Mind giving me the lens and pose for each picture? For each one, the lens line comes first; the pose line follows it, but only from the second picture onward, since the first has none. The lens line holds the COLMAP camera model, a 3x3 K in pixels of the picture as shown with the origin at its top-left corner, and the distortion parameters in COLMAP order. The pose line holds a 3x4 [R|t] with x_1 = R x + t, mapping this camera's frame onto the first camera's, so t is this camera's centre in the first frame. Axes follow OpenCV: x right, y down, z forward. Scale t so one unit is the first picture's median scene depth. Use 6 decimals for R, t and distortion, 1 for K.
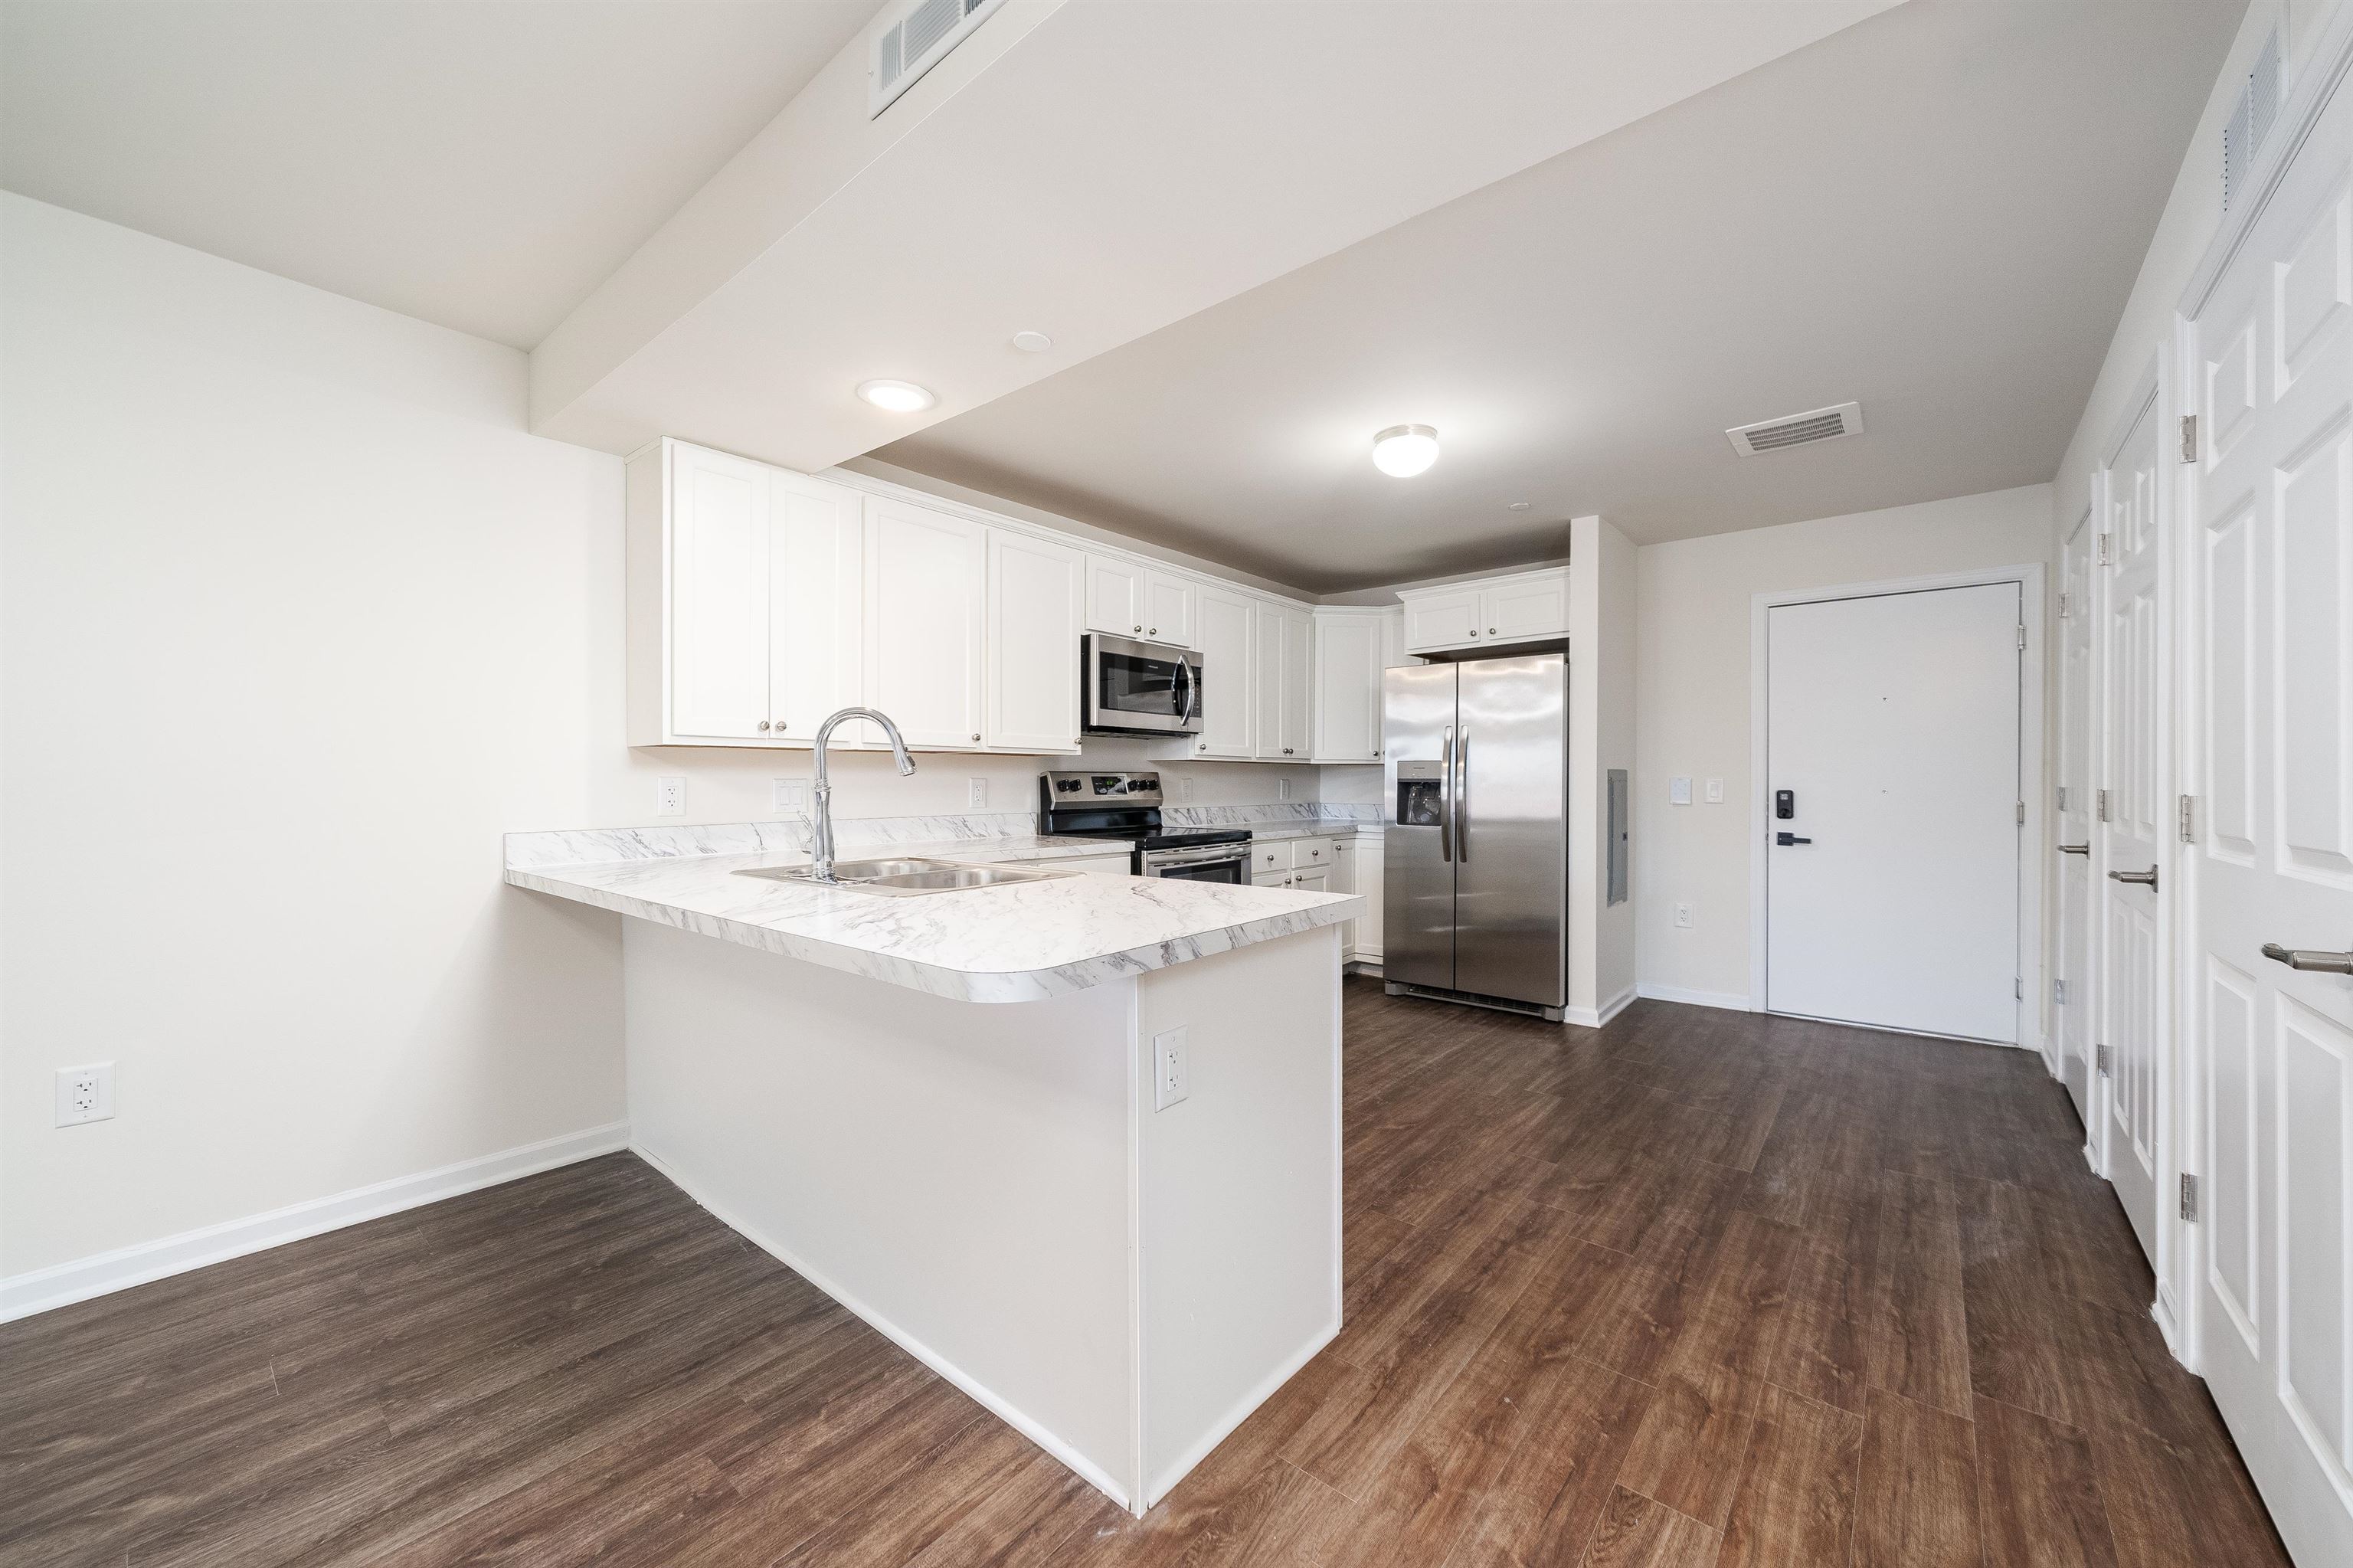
lens RADIAL K [[865.8, 0, 1170.3], [0, 865.8, 786.5], [0, 0, 1]] dist [0.001776, -0.000347]
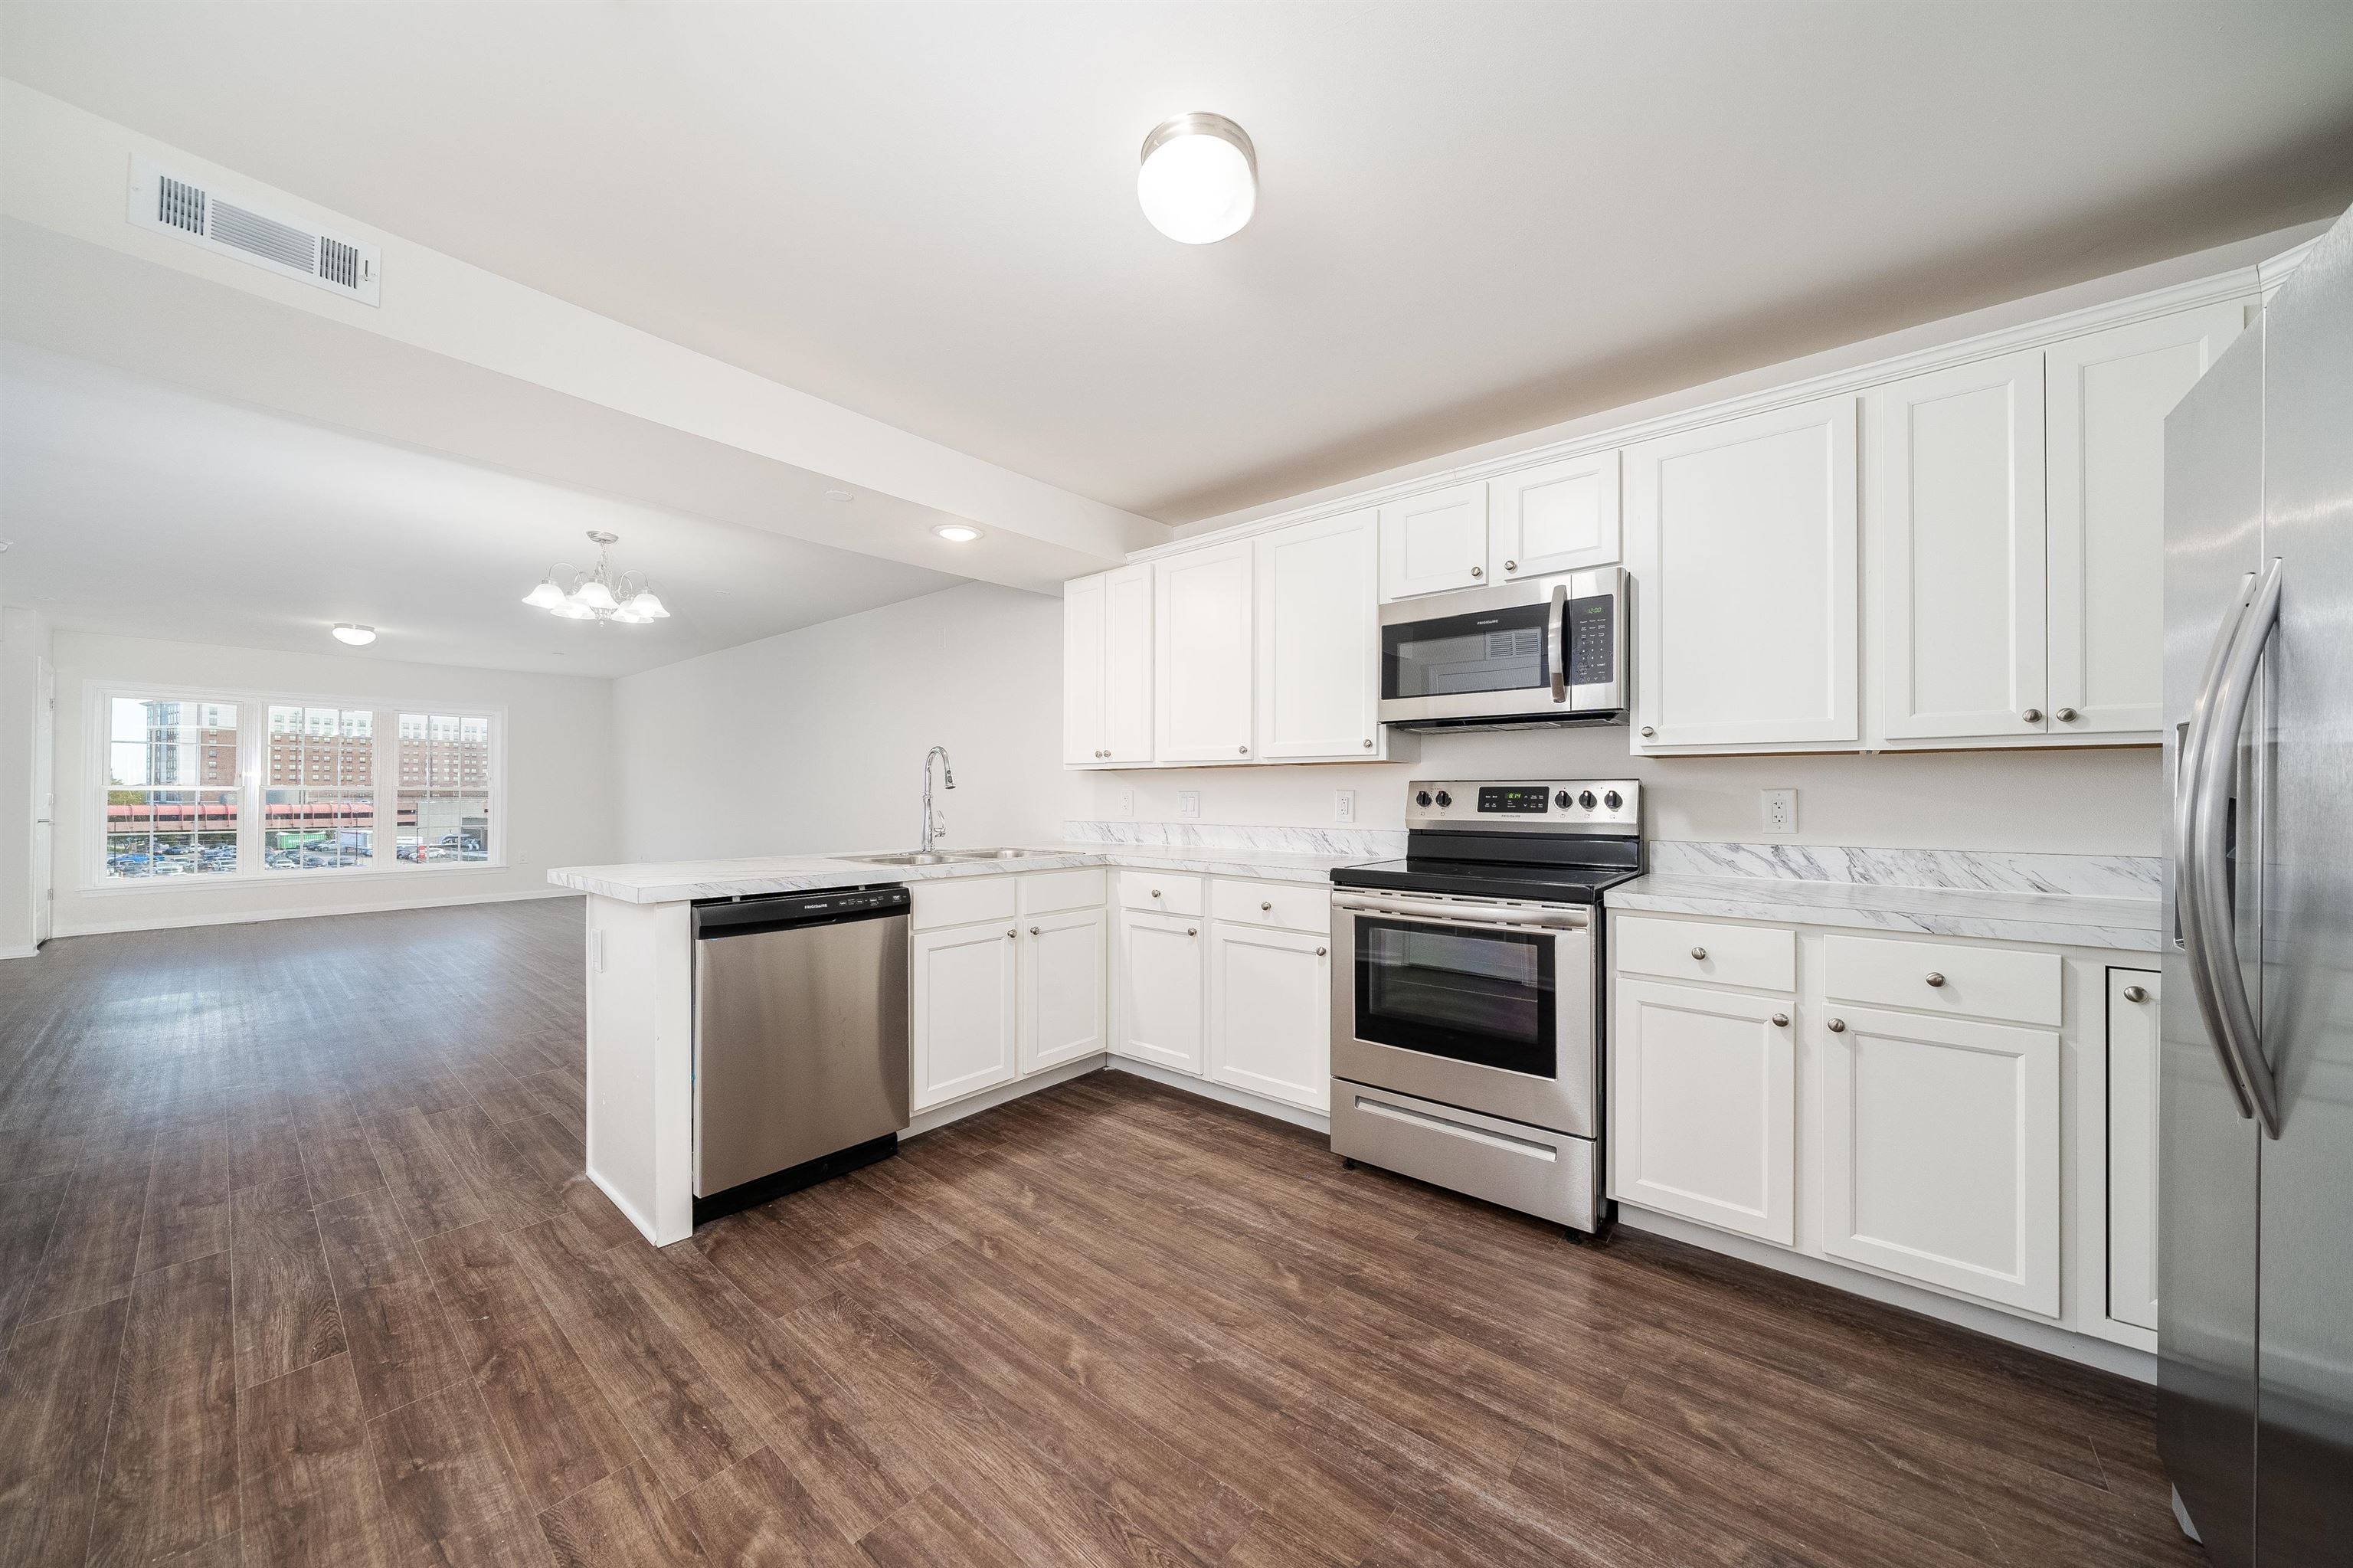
lens RADIAL K [[819.6, 0, 1210.1], [0, 819.6, 789.7], [0, 0, 1]] dist [-0.006658, 0.000307]
pose [[0.029245, -0.004094, -0.999564, 0.730854], [-0.007552, 0.999962, -0.004316, -0.005480], [0.999544, 0.007675, 0.029213, 0.933104]]
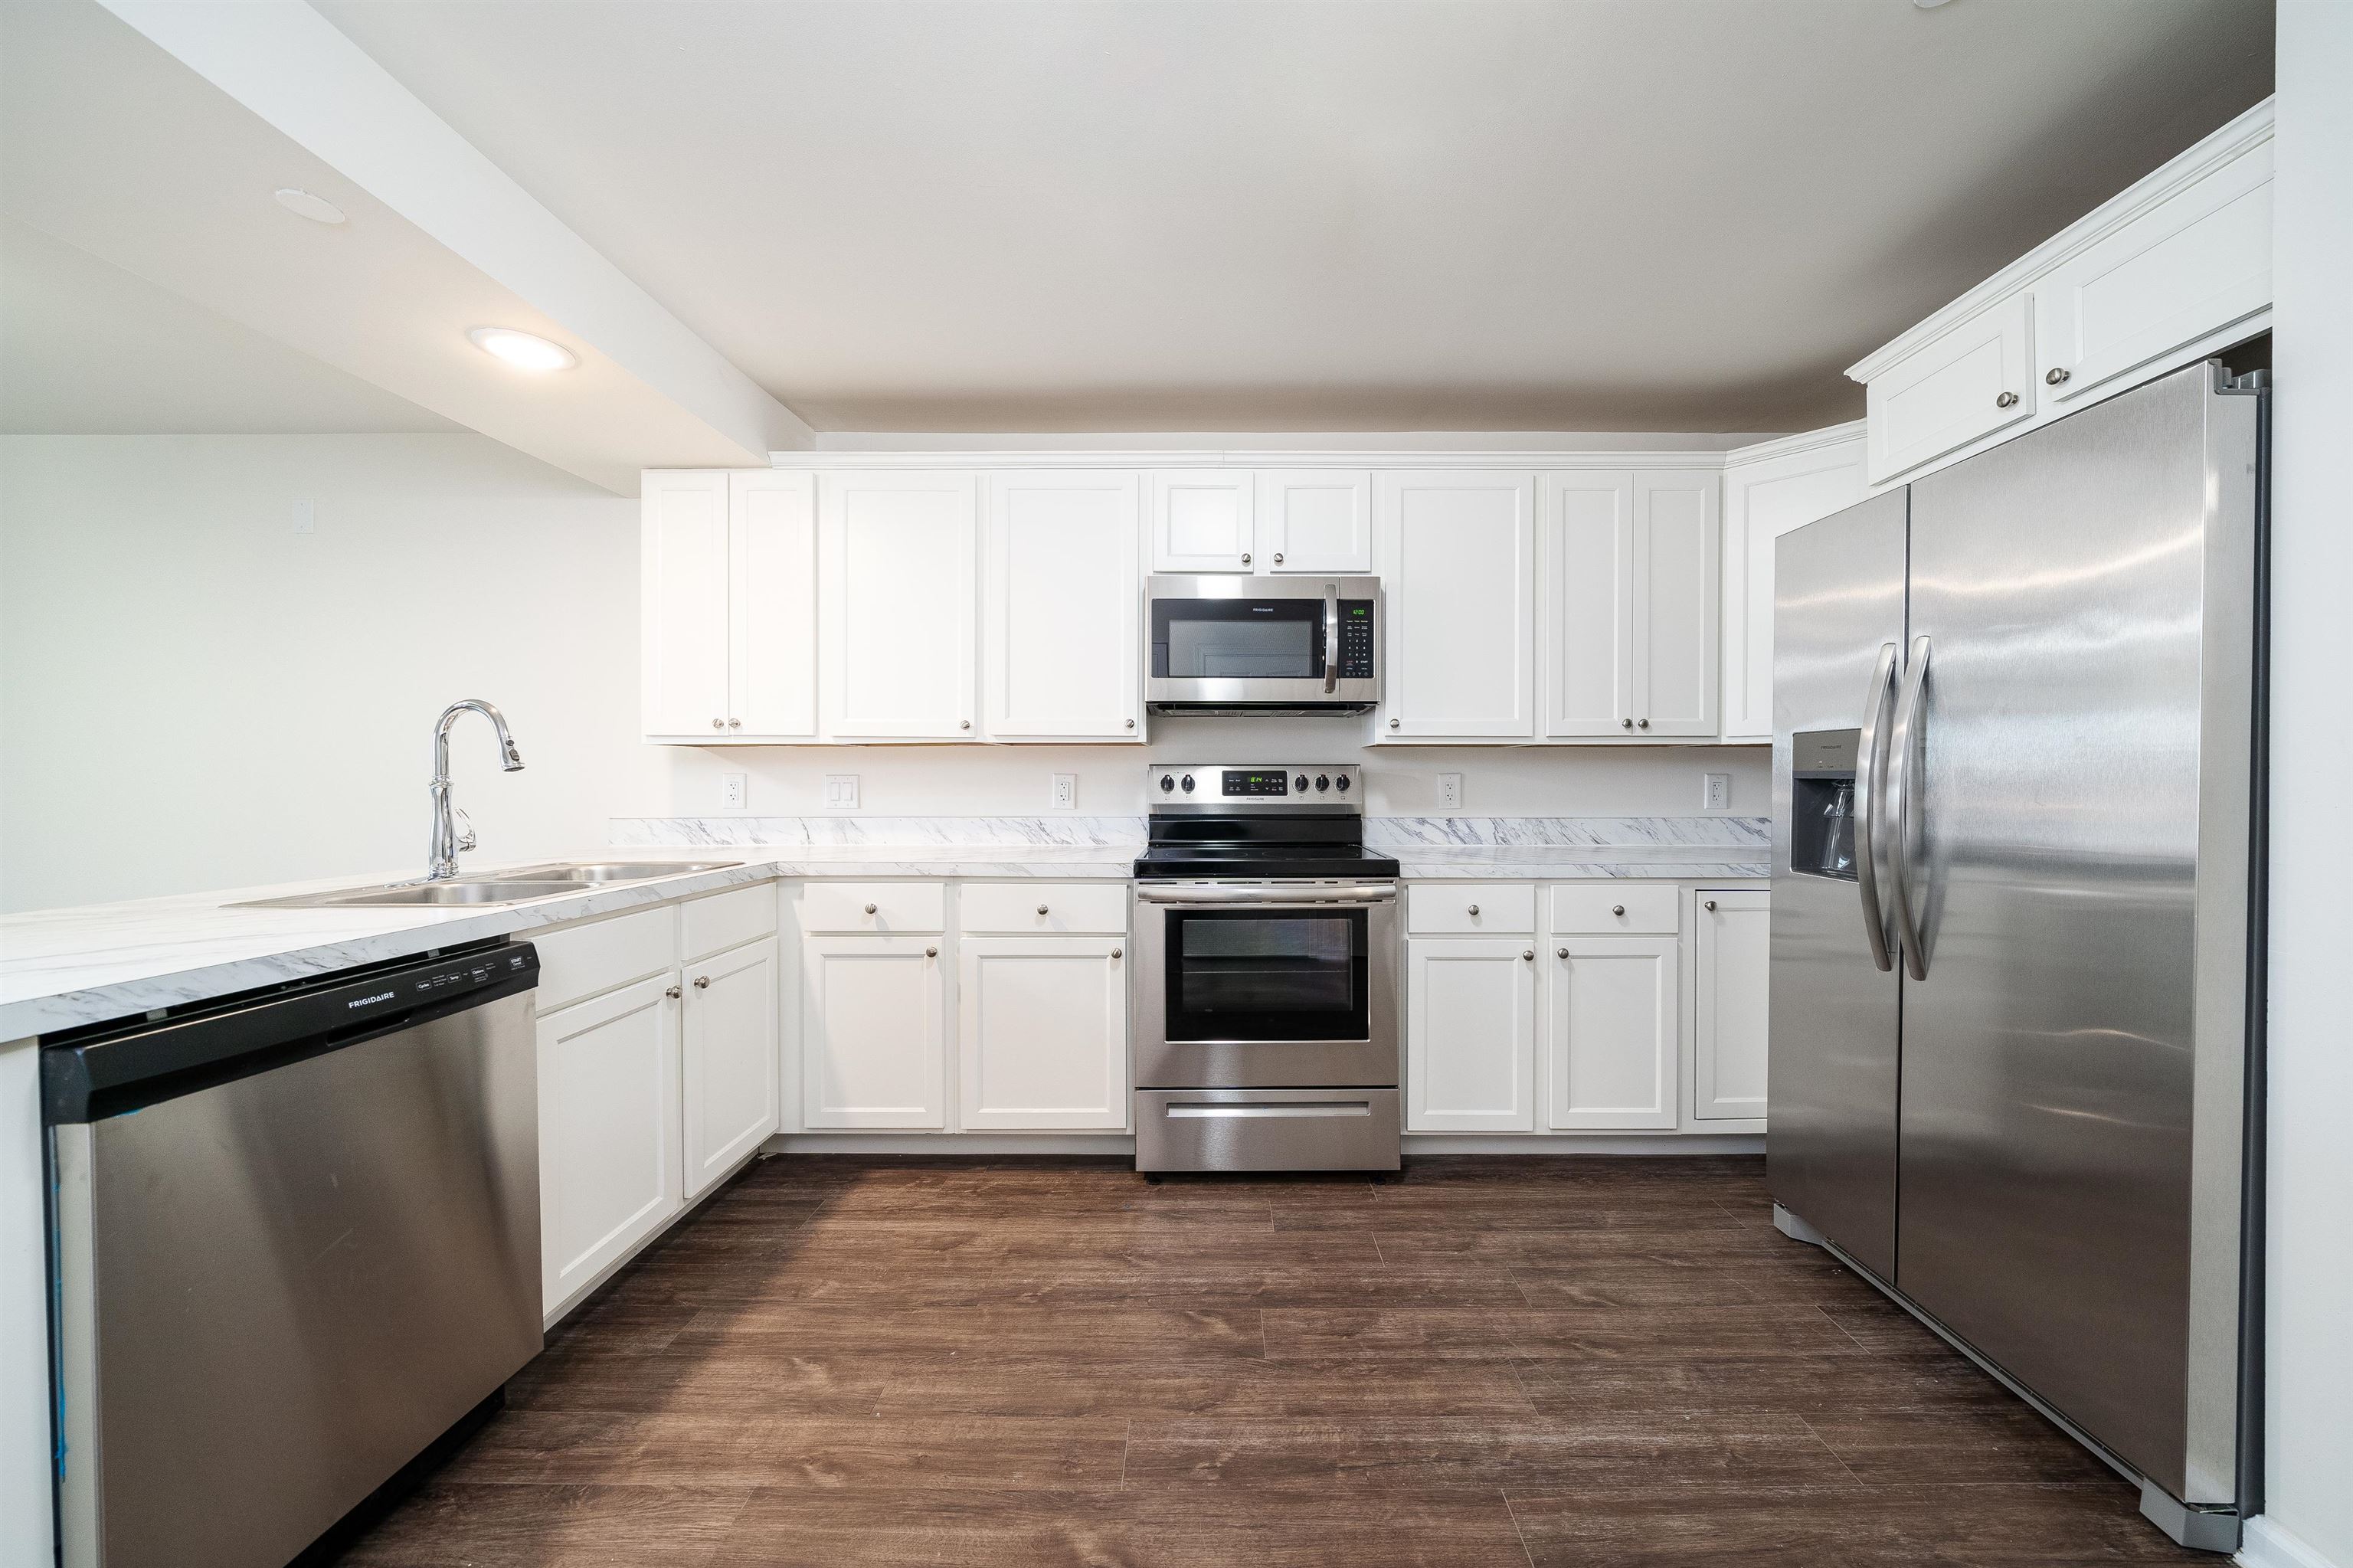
lens RADIAL K [[819.6, 0, 1165.0], [0, 819.6, 782.2], [0, 0, 1]] dist [-0.006658, 0.000307]
pose [[0.655372, 0.004432, -0.755293, 0.502891], [-0.004211, 0.999989, 0.002213, -0.004022], [0.755294, 0.001730, 0.655384, 0.625502]]
